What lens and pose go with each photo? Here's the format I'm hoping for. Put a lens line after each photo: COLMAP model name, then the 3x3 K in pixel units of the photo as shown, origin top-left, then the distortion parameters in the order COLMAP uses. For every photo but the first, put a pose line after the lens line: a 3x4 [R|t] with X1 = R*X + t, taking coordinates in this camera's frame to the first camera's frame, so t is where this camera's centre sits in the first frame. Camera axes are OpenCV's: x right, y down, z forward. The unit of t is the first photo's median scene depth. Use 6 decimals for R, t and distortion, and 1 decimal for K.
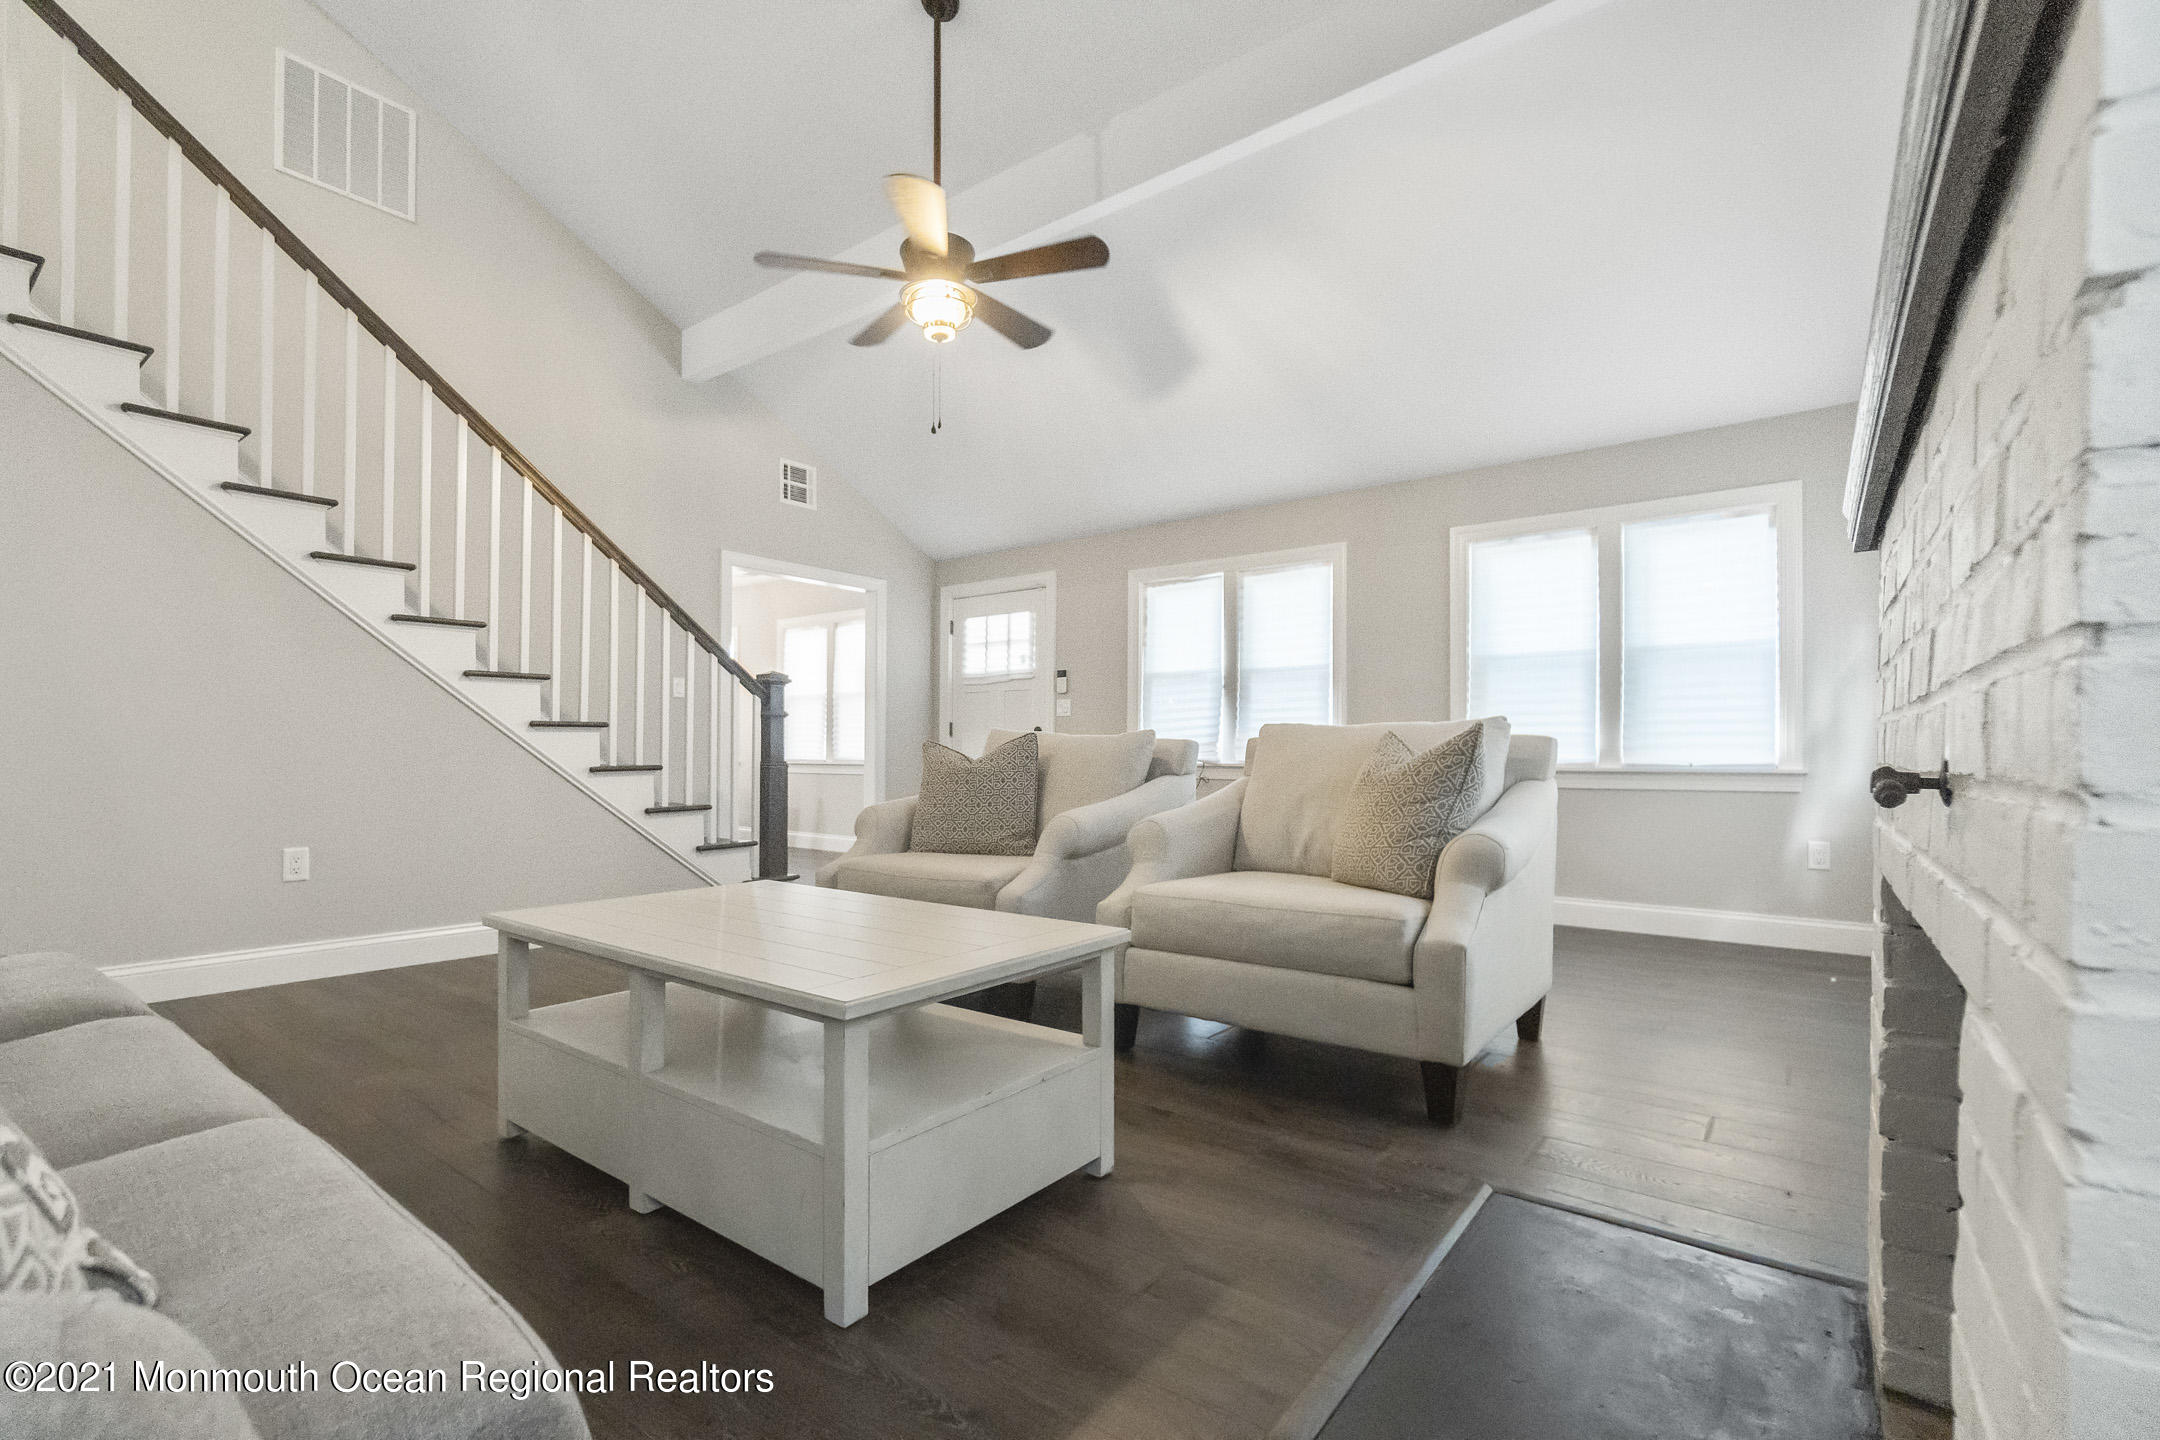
lens RADIAL K [[968.7, 0, 1072.2], [0, 968.7, 716.0], [0, 0, 1]] dist [-0.000116, 0.007228]
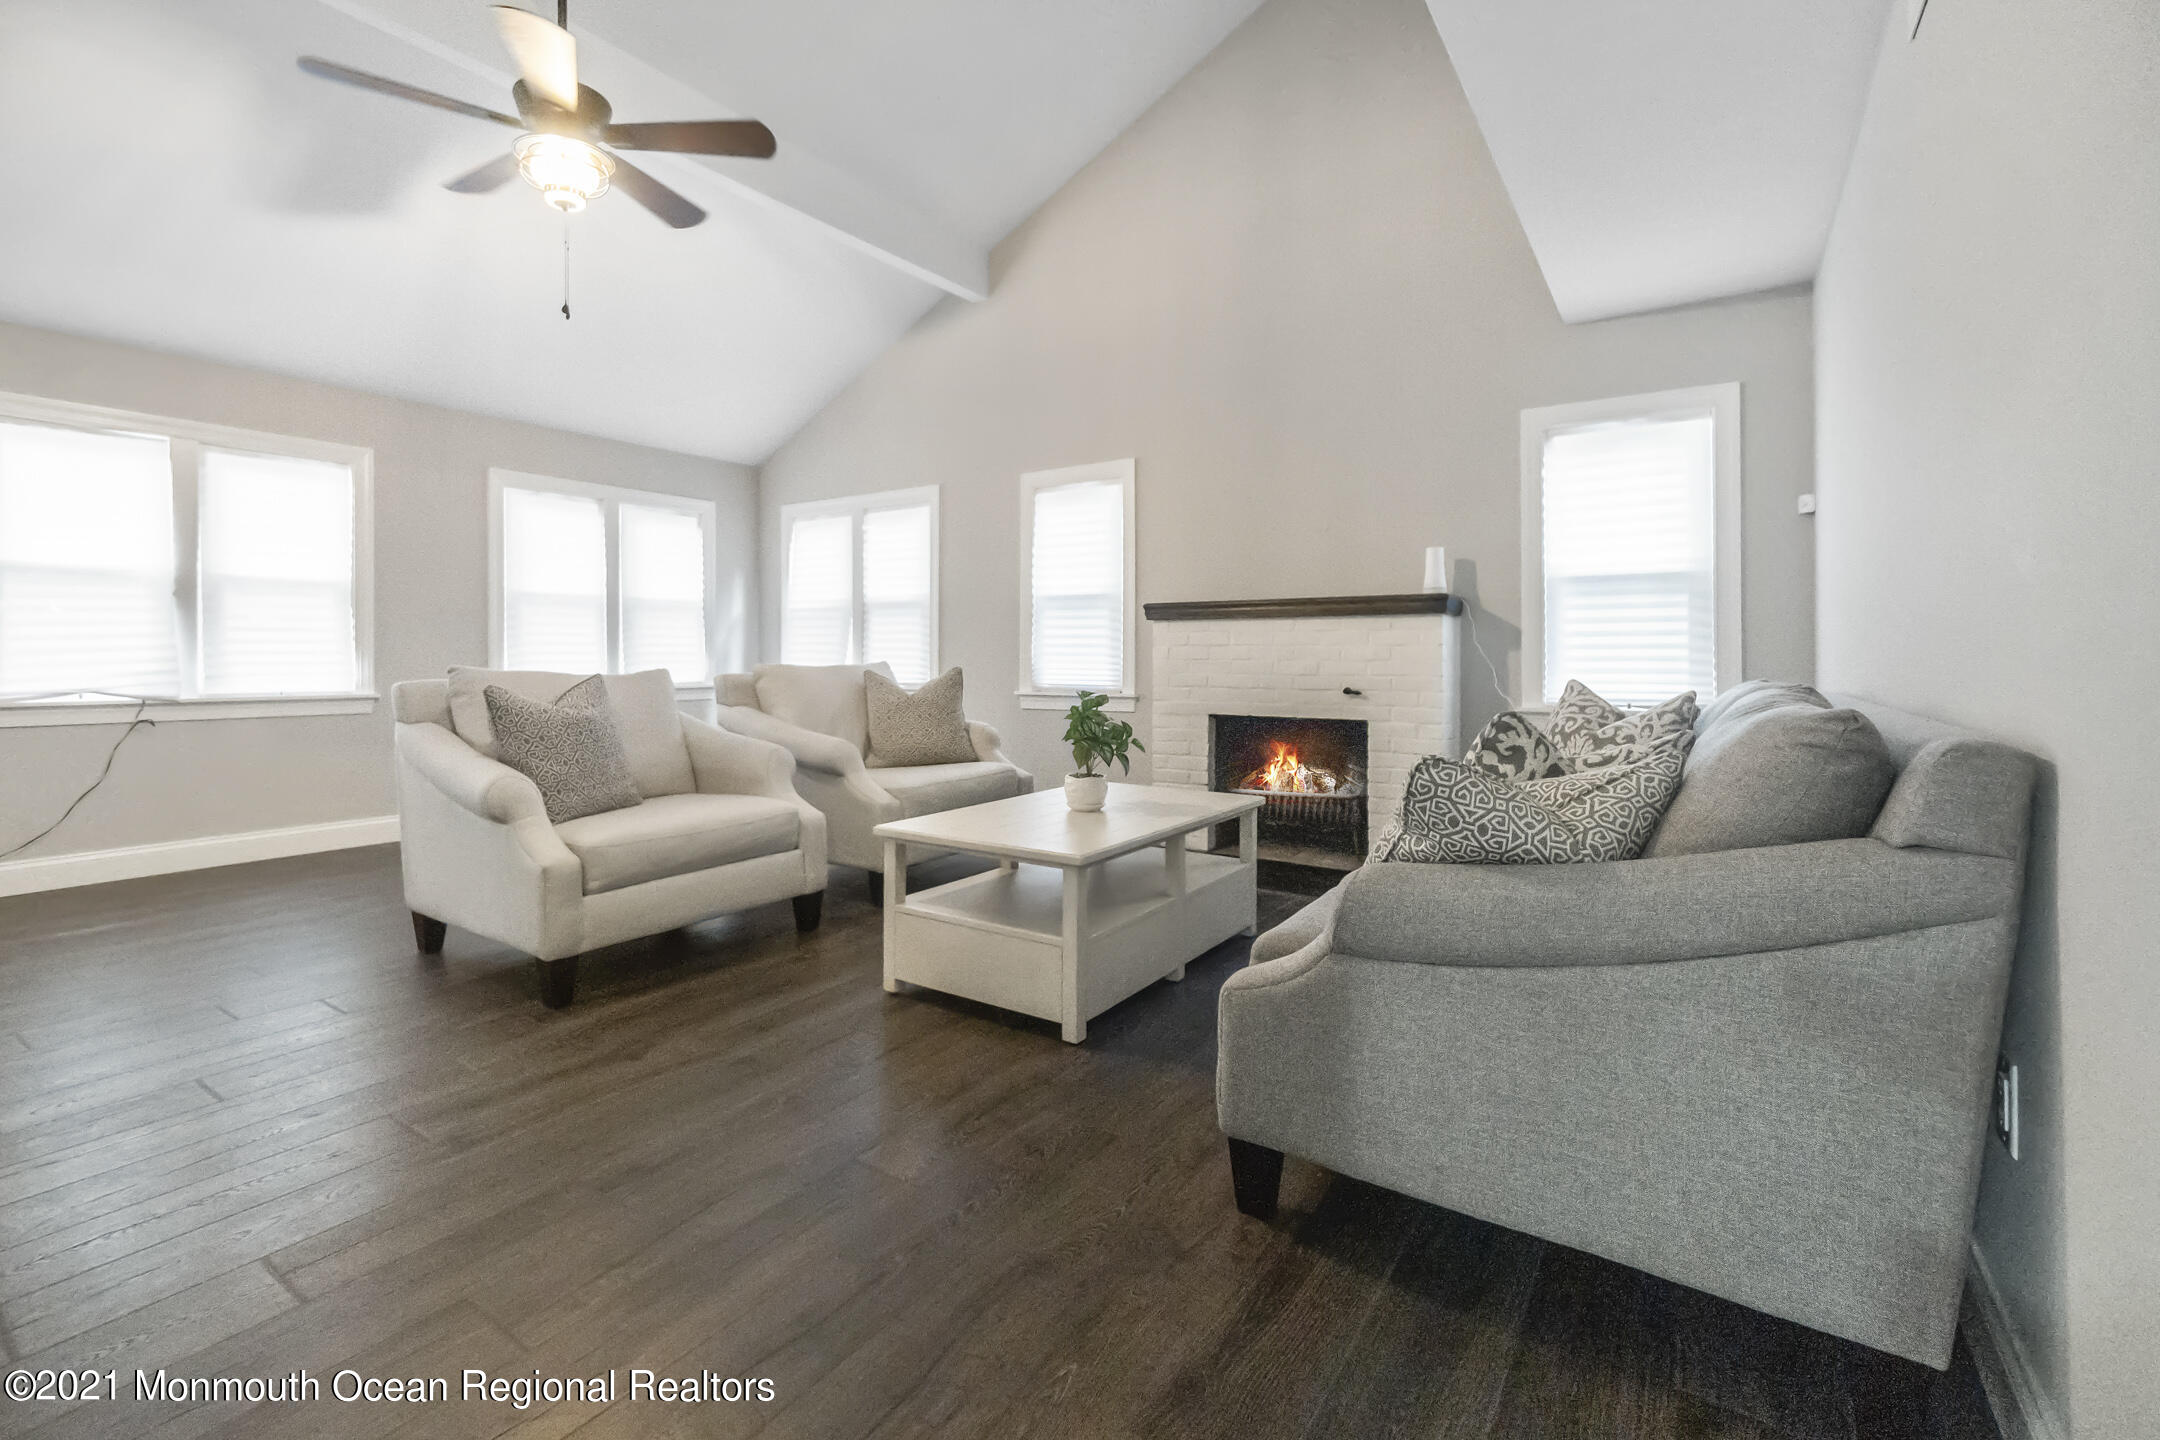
lens RADIAL K [[945.4, 0, 1068.9], [0, 945.4, 659.8], [0, 0, 1]] dist [-0.000635, 0.000079]
pose [[-0.056683, -0.007429, 0.998365, -0.697099], [-0.039611, 0.999202, 0.005187, -0.013639], [-0.997606, -0.039253, -0.056932, 0.421731]]
